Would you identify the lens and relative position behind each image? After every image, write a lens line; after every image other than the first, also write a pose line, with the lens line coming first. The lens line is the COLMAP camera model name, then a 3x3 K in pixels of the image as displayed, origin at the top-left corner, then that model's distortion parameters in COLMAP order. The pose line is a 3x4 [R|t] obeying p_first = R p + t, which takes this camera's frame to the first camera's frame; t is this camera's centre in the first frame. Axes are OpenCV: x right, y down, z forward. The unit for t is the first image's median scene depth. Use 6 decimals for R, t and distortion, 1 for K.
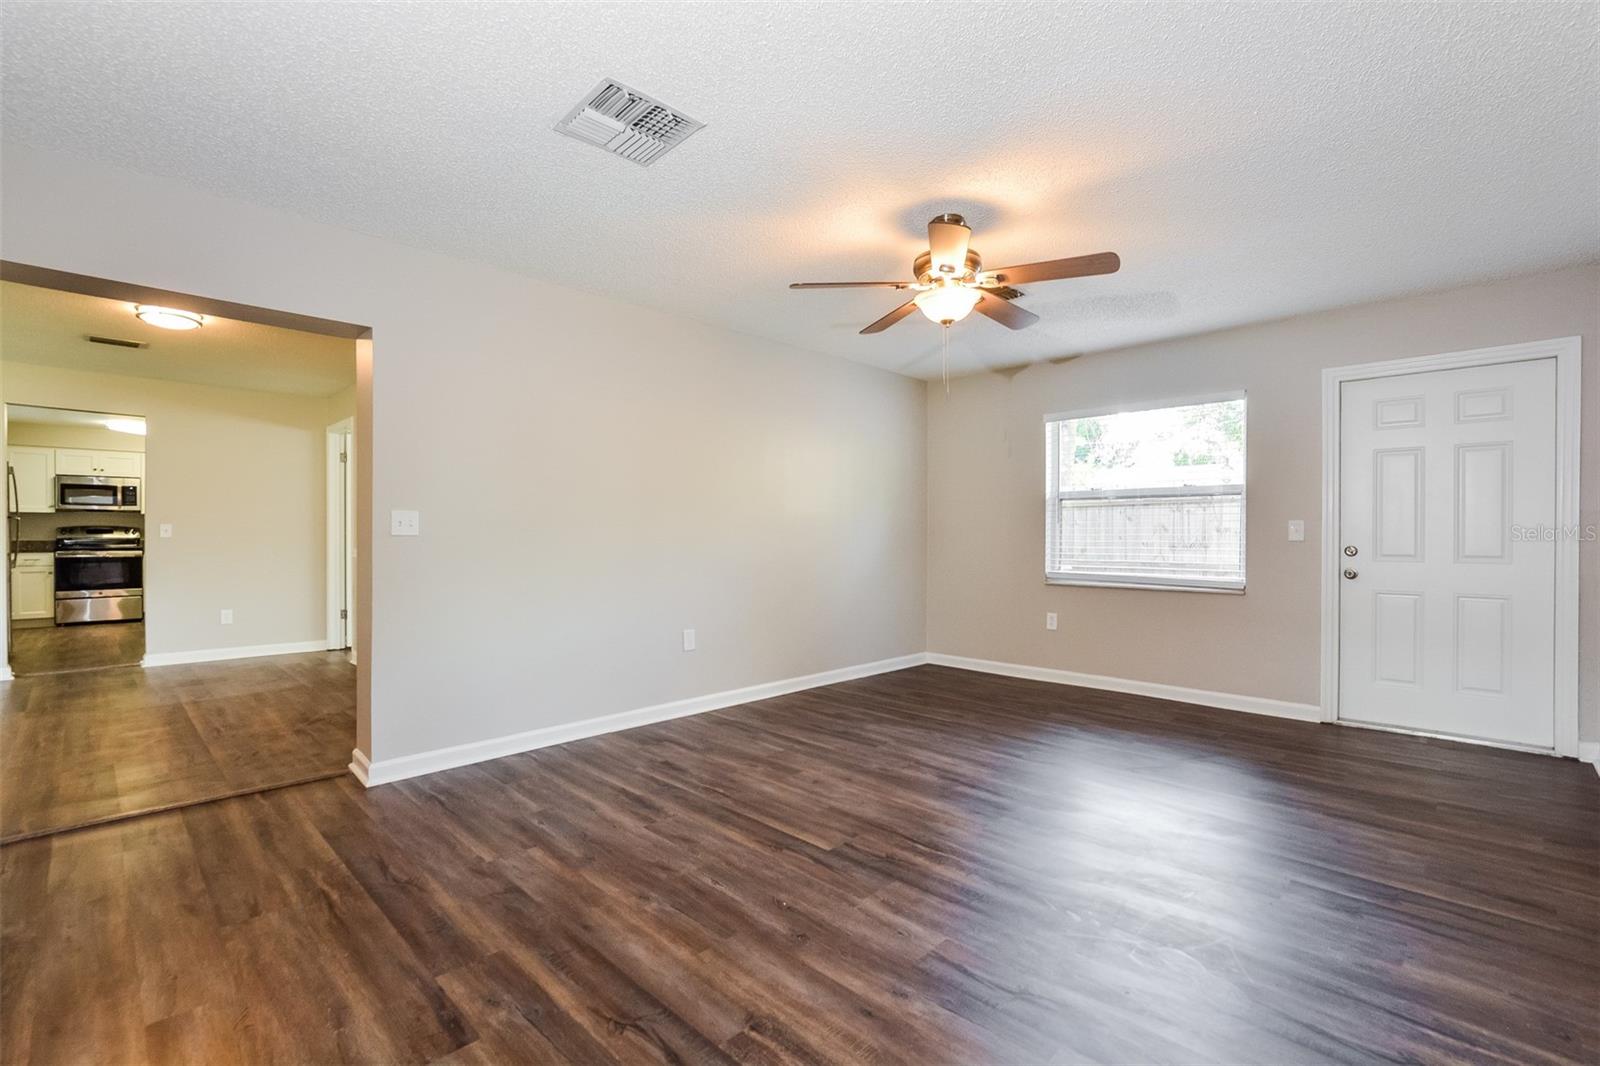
lens RADIAL K [[724.7, 0, 798.7], [0, 724.7, 539.4], [0, 0, 1]] dist [-0.017671, 0.001971]
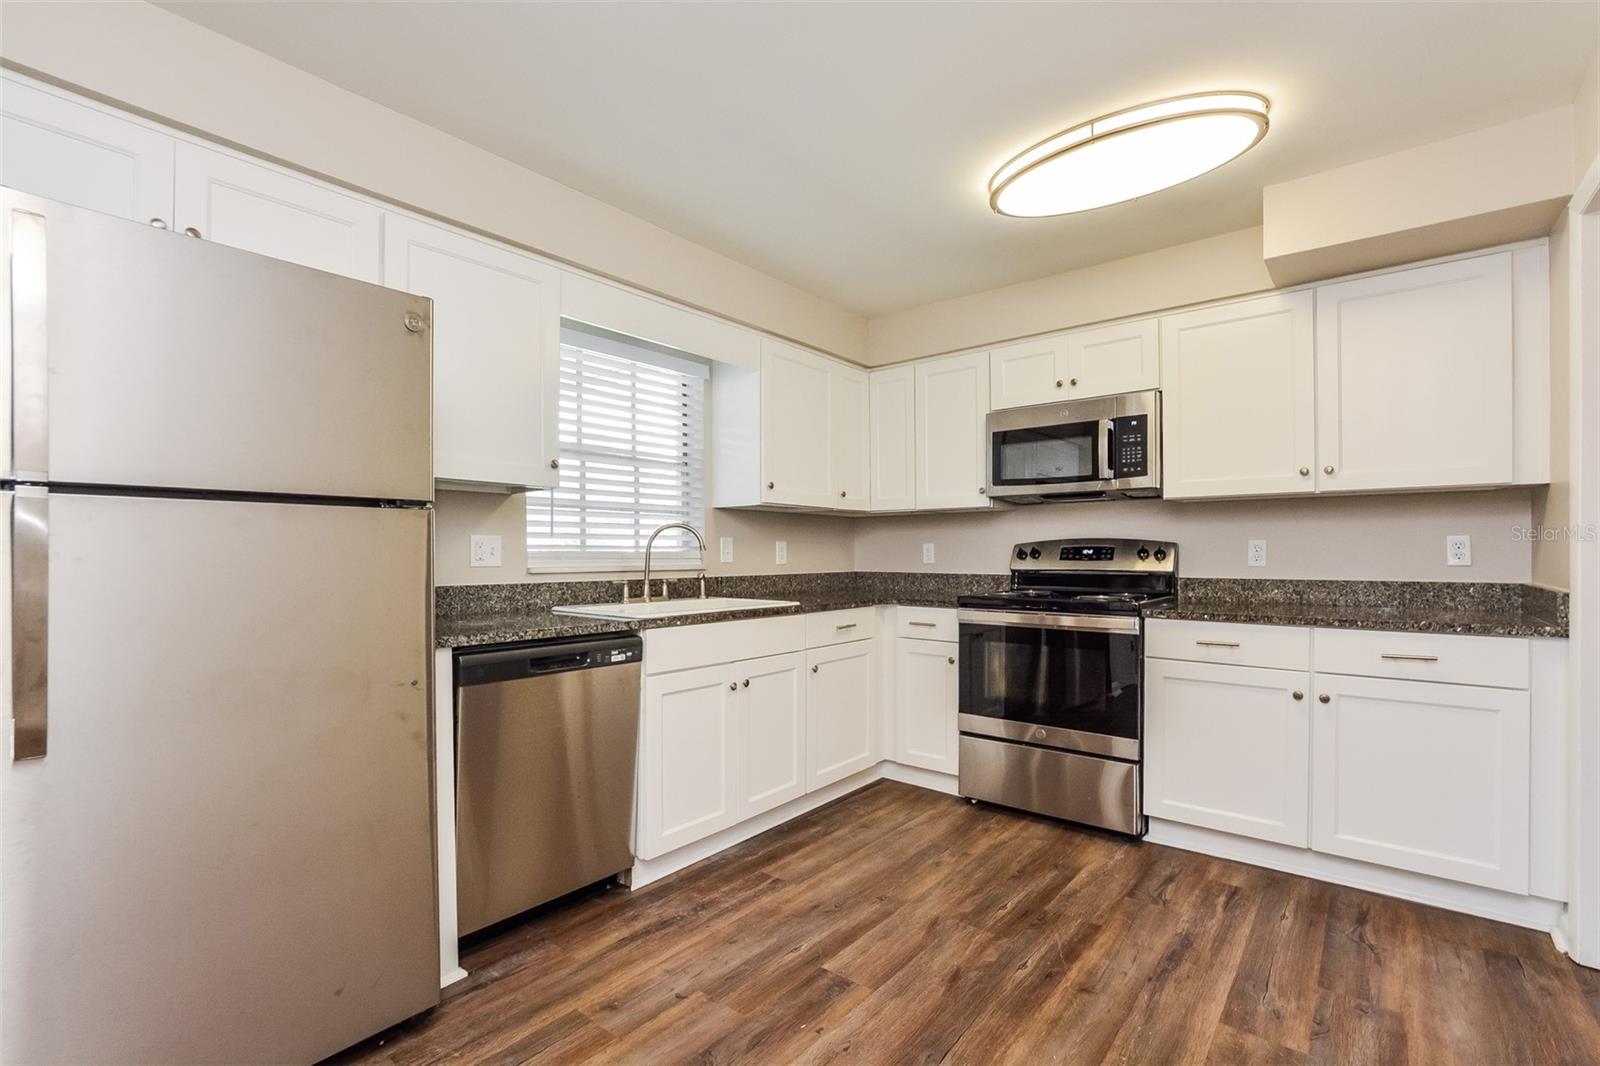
lens RADIAL K [[724.7, 0, 798.5], [0, 724.7, 545.7], [0, 0, 1]] dist [-0.017671, 0.001971]
pose [[0.093634, -0.000933, -0.995606, -0.308427], [-0.010434, 0.999944, -0.001918, -0.006400], [0.995552, 0.010568, 0.093619, 0.407345]]
